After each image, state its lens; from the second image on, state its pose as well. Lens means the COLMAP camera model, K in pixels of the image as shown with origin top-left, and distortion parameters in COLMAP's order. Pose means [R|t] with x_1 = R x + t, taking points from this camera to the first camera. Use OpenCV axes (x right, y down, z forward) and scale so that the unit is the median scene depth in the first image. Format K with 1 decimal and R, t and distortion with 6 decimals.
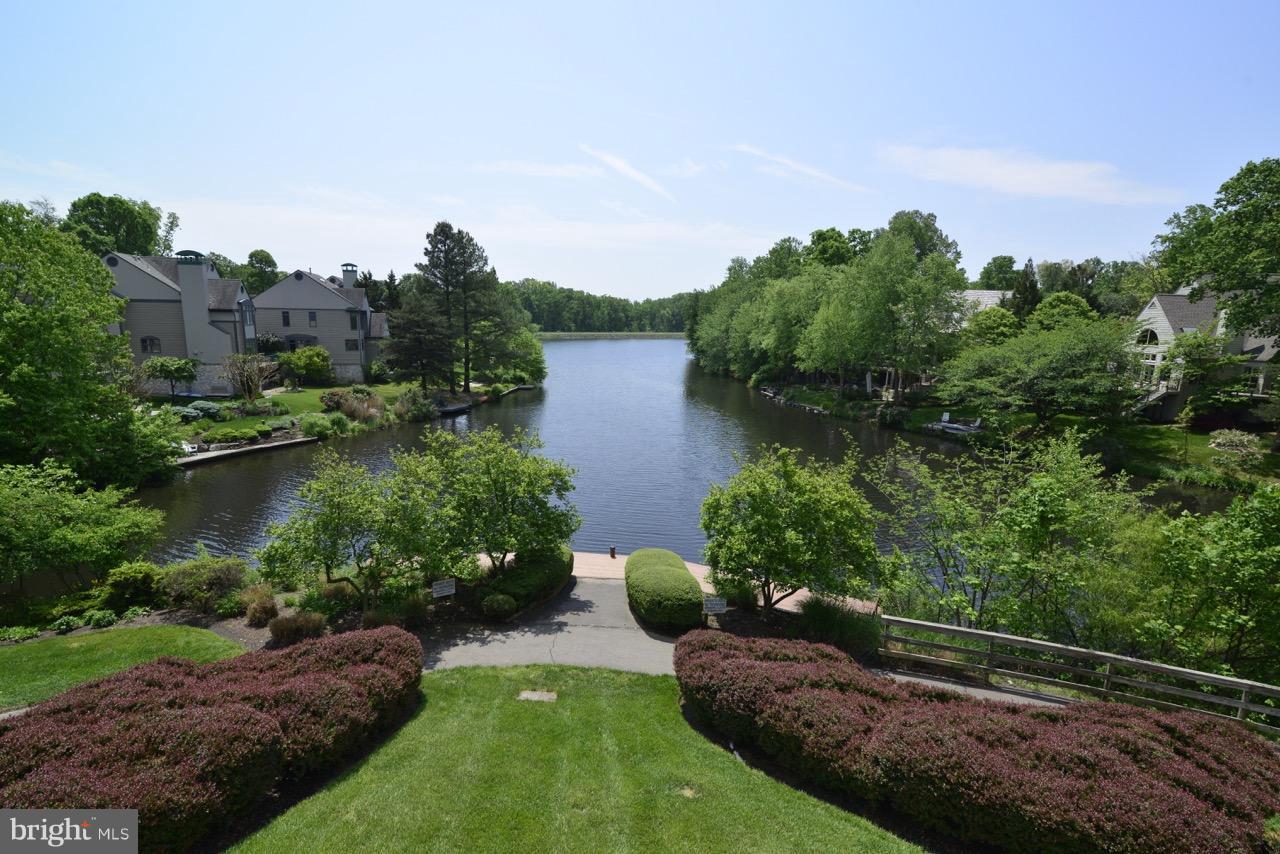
lens RADIAL K [[583.8, 0, 640.7], [0, 583.8, 429.3], [0, 0, 1]] dist [-0.016022, -0.000175]
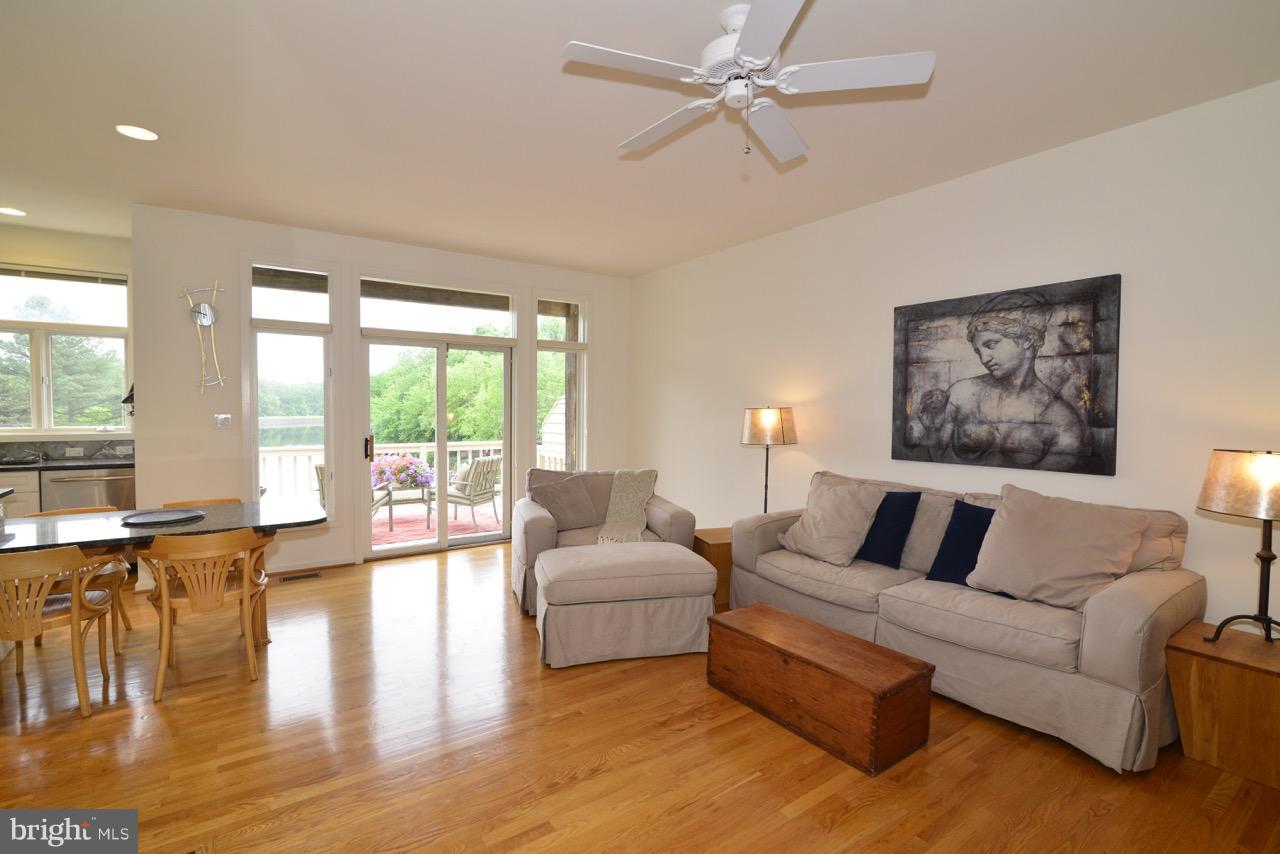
lens RADIAL K [[583.8, 0, 636.0], [0, 583.8, 428.5], [0, 0, 1]] dist [-0.016022, -0.000175]
pose [[0.865404, -0.032800, 0.500000, -0.004056], [0.101695, 0.988585, -0.111164, 0.019709], [-0.490646, 0.147050, 0.858861, -0.108303]]
